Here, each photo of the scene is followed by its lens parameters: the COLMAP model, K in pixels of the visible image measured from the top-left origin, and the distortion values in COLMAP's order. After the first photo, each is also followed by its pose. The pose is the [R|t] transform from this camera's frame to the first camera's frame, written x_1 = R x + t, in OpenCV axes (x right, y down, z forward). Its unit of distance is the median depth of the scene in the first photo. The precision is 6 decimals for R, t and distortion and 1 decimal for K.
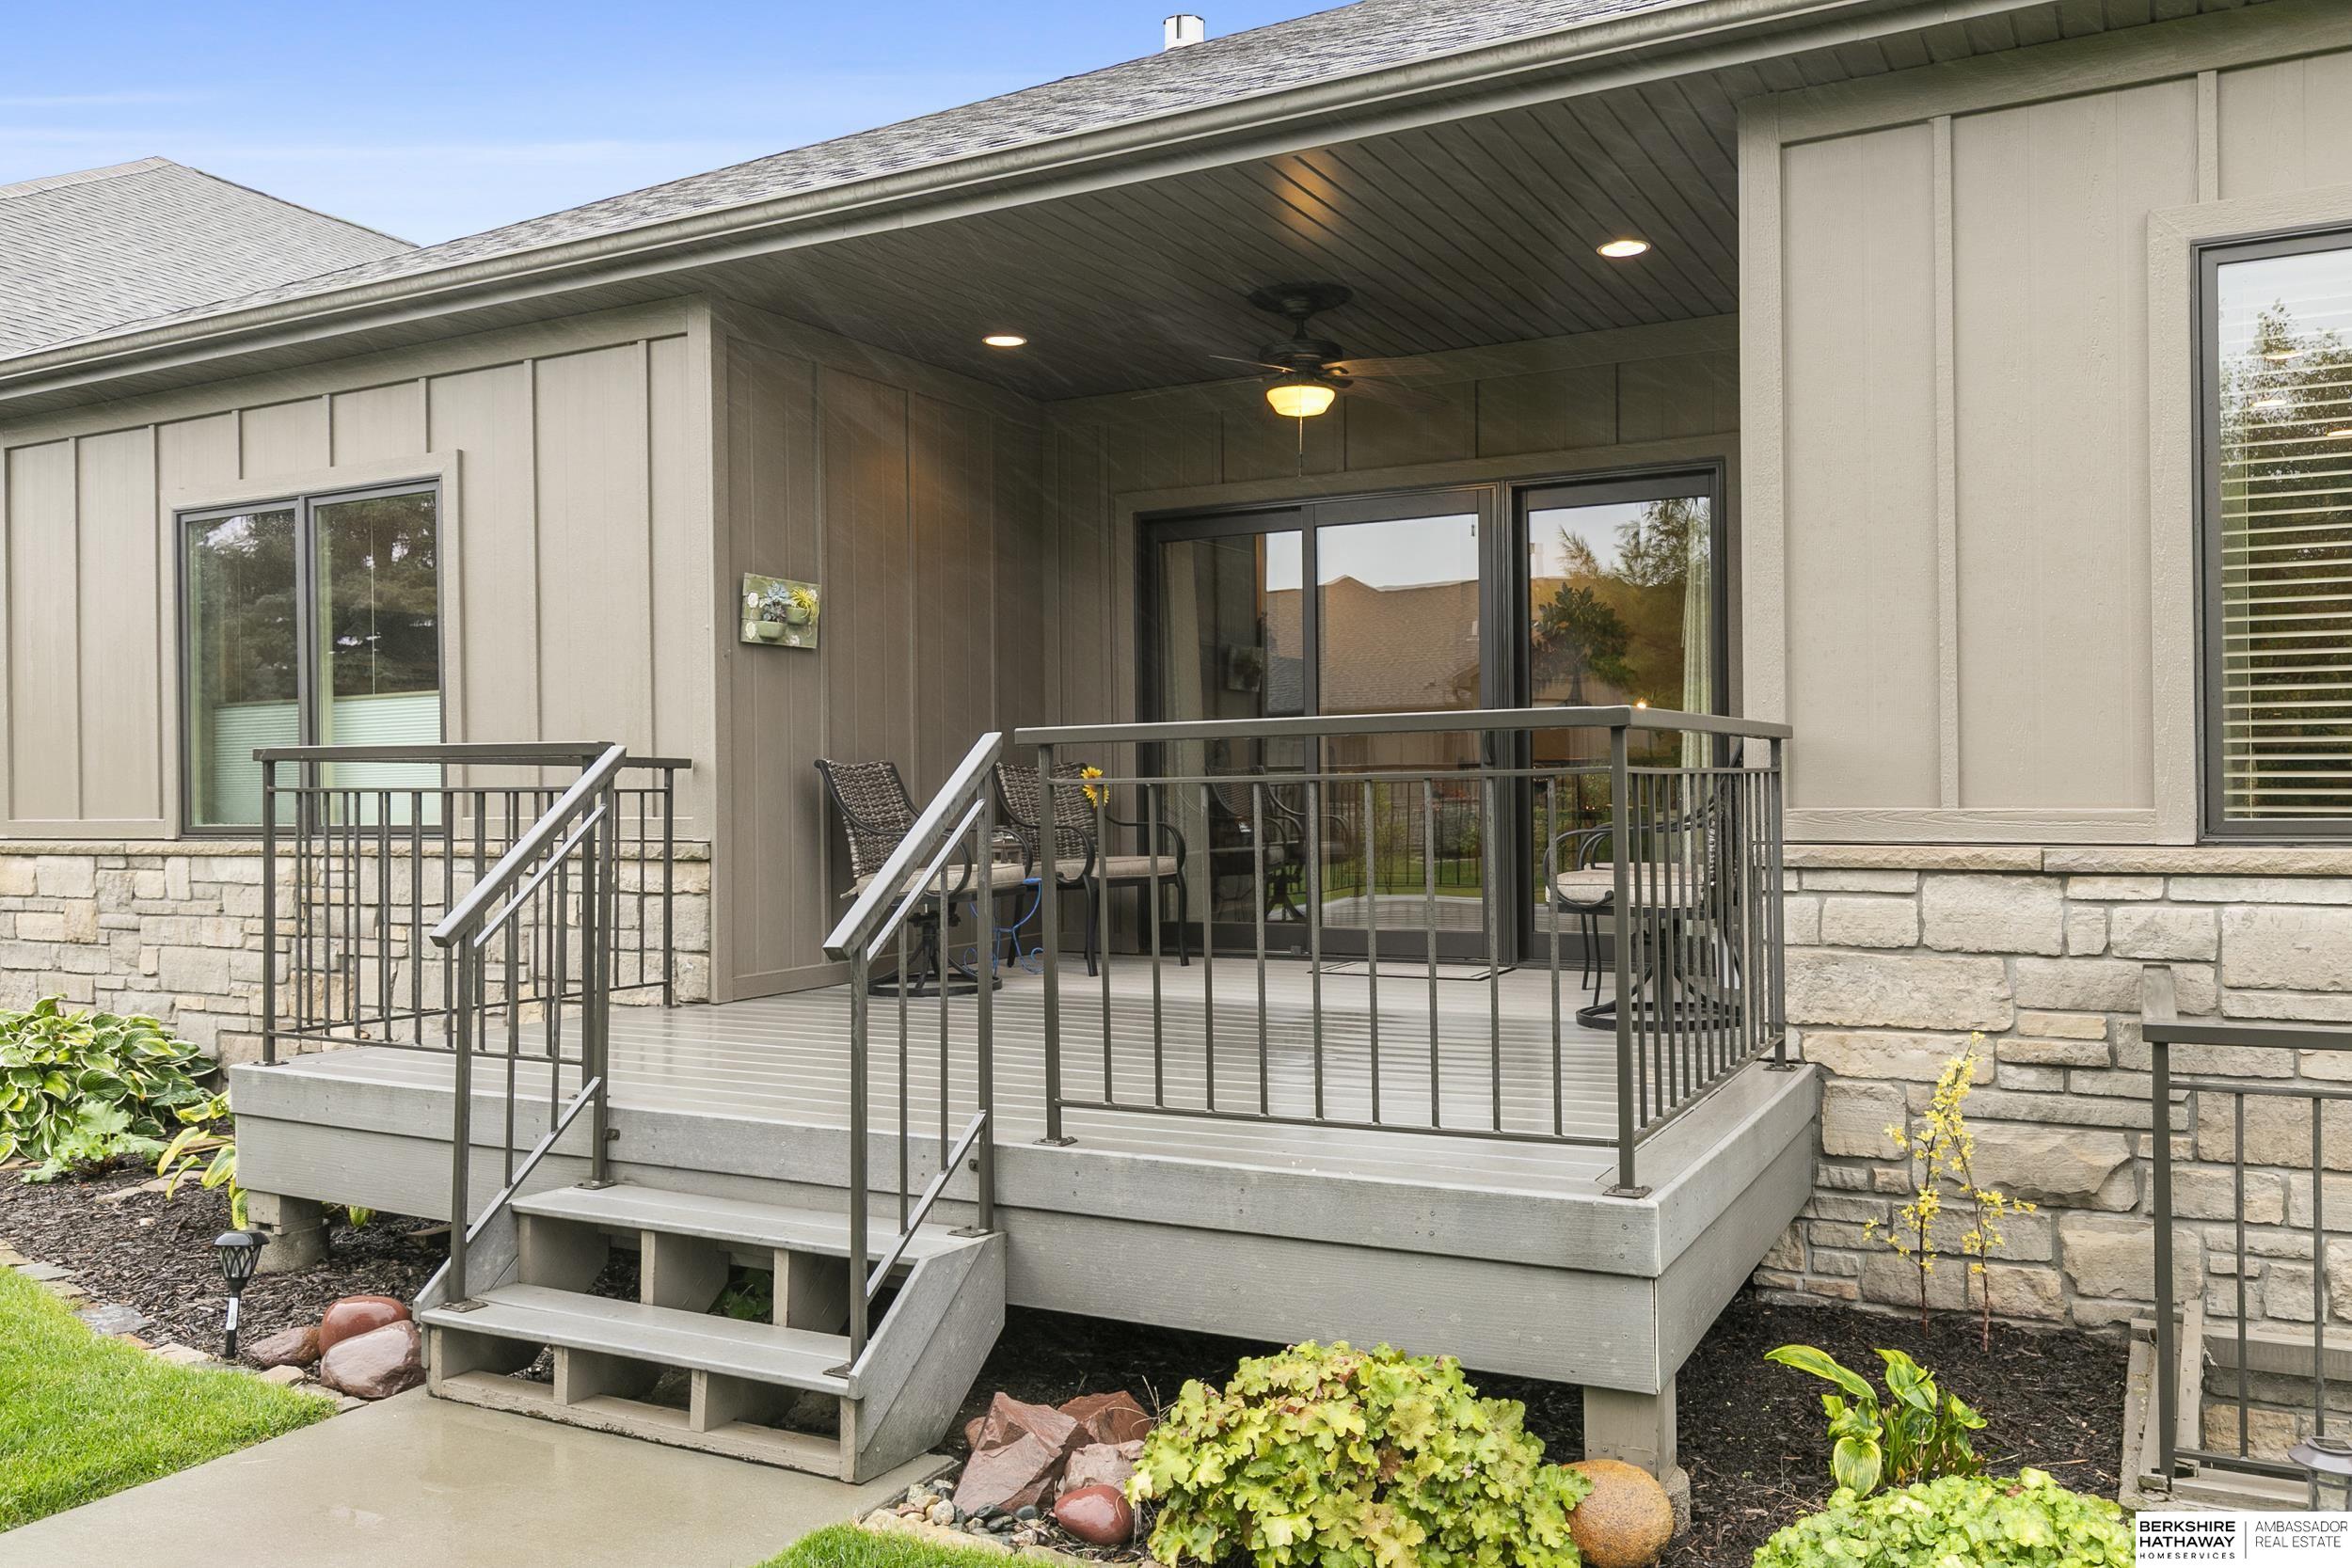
lens RADIAL K [[1803.3, 0, 1180.5], [0, 1803.3, 790.2], [0, 0, 1]] dist [-0.006077, -0.002941]
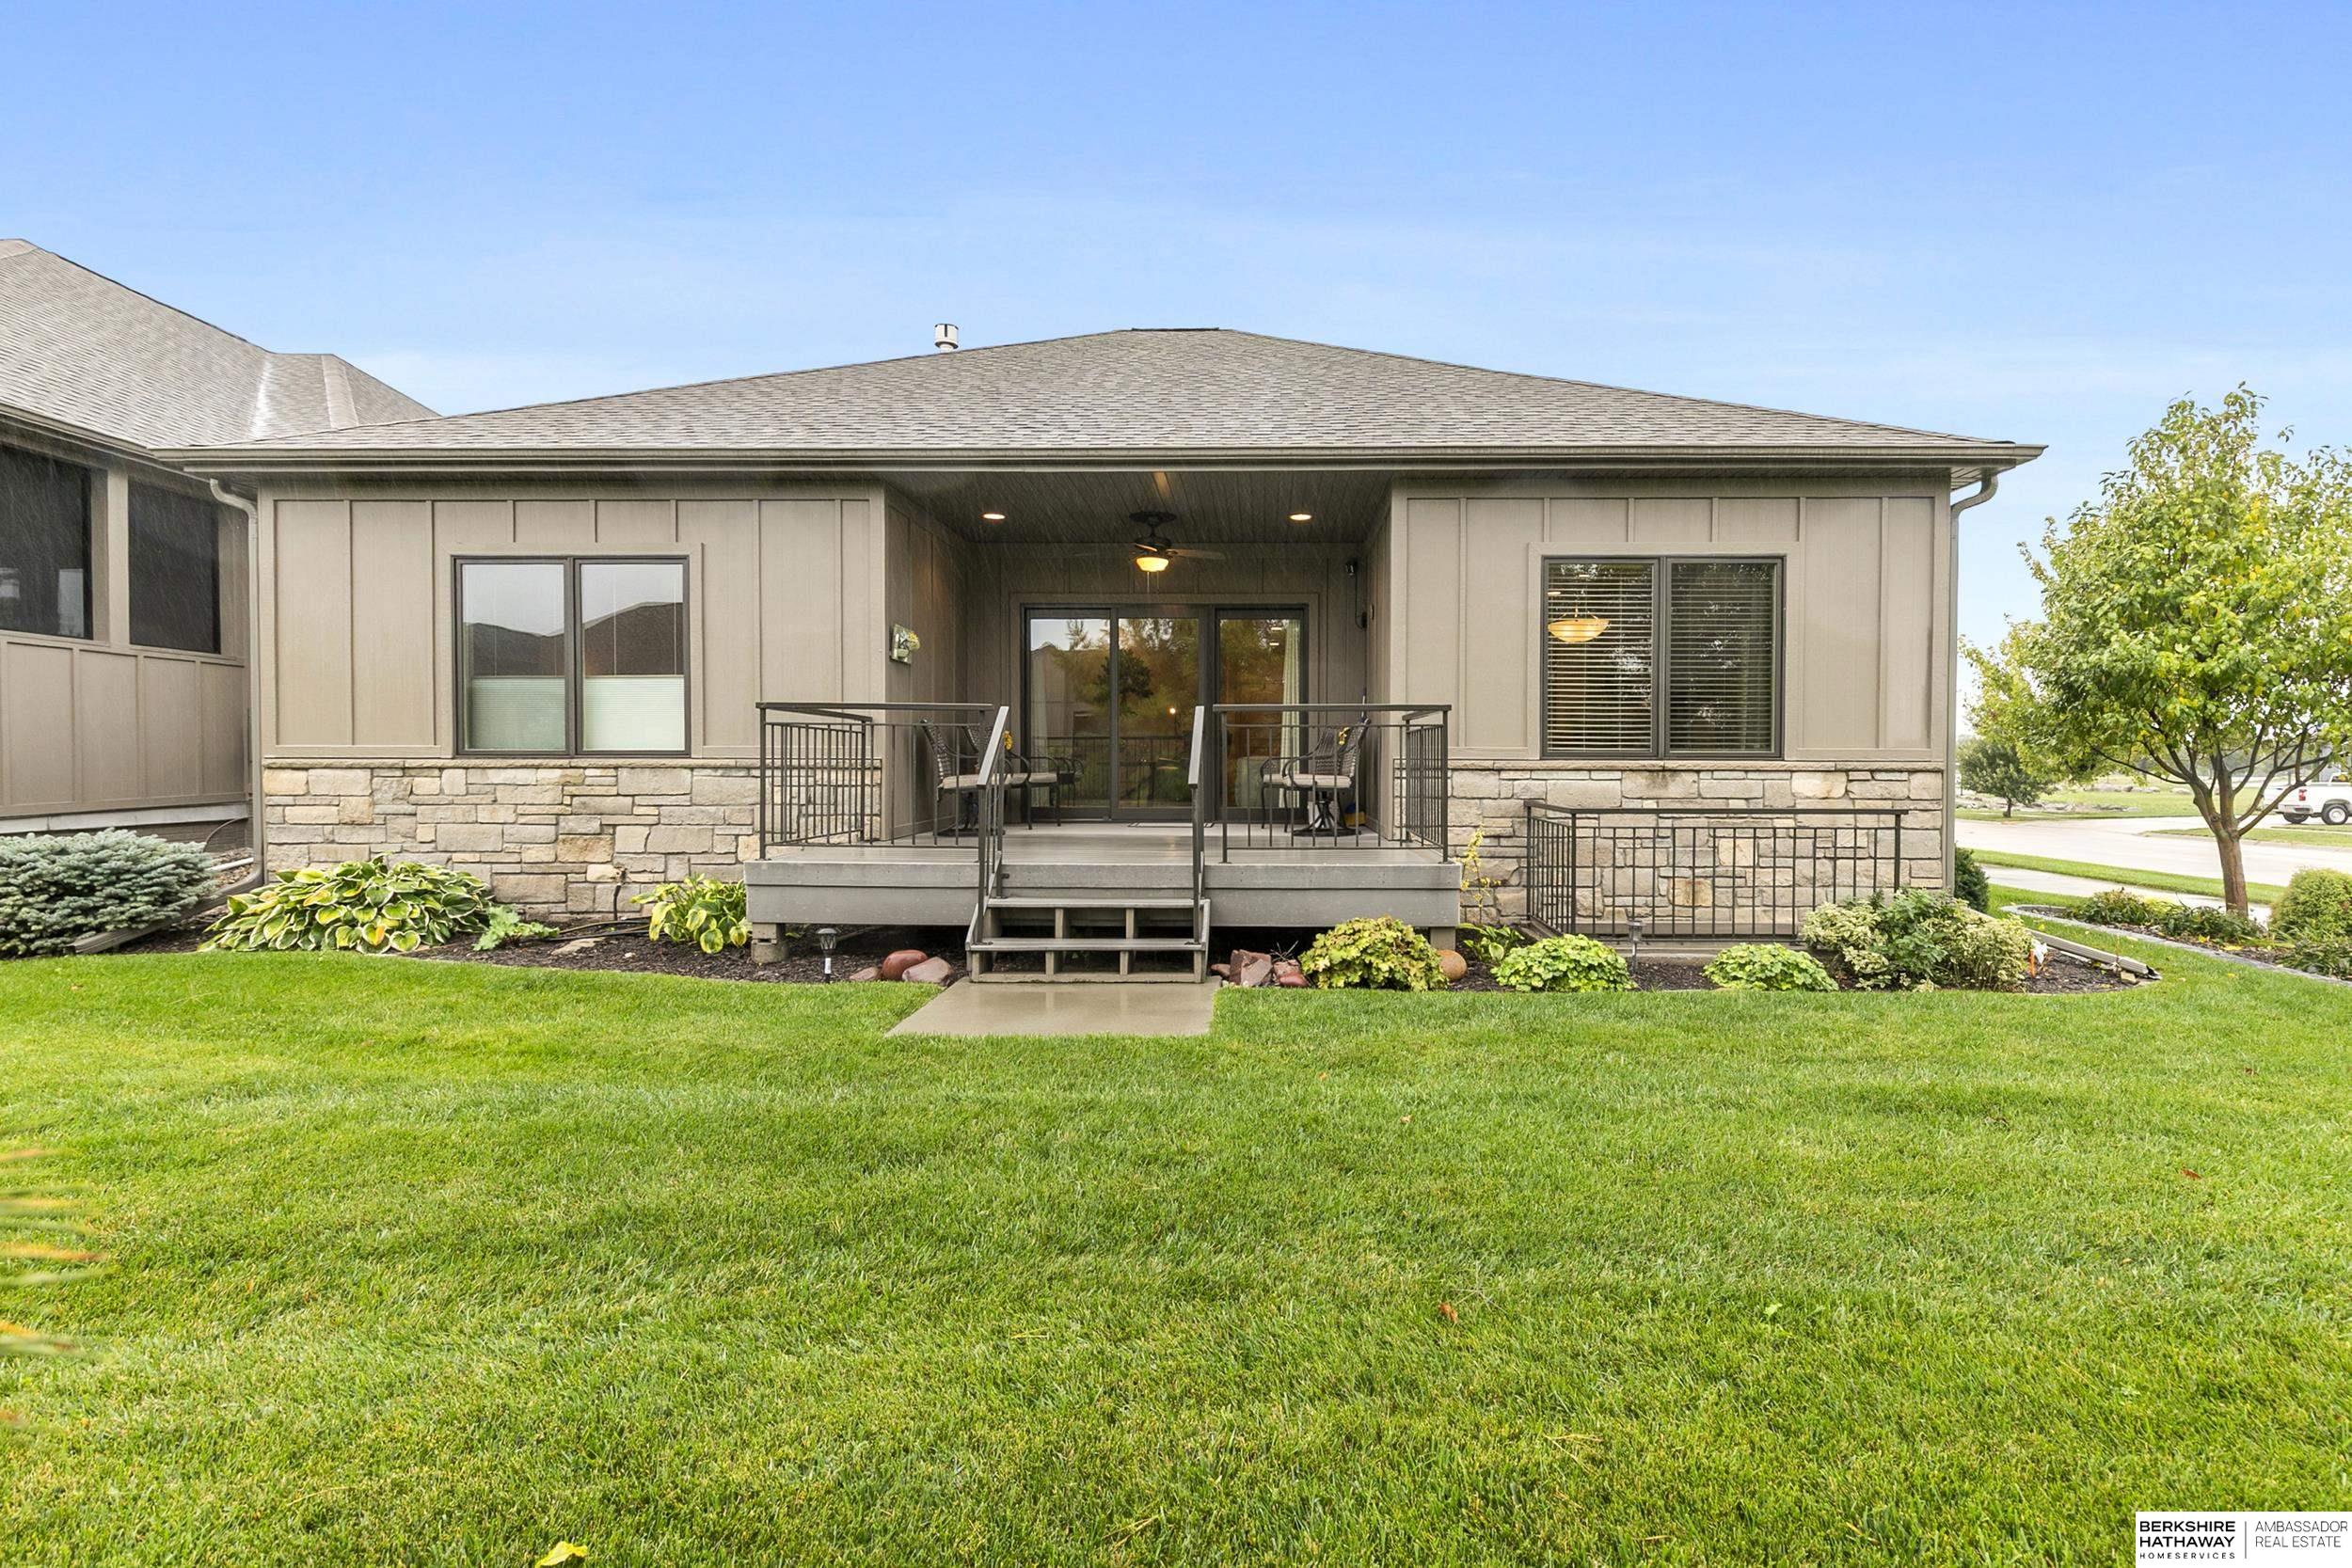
lens RADIAL K [[1132.0, 0, 1187.4], [0, 1132.0, 794.4], [0, 0, 1]] dist [0.003141, 0.000572]
pose [[0.894110, 0.003459, 0.447833, -0.511324], [-0.013266, 0.999736, 0.018763, 0.038880], [-0.447650, -0.022717, 0.893920, -0.263529]]
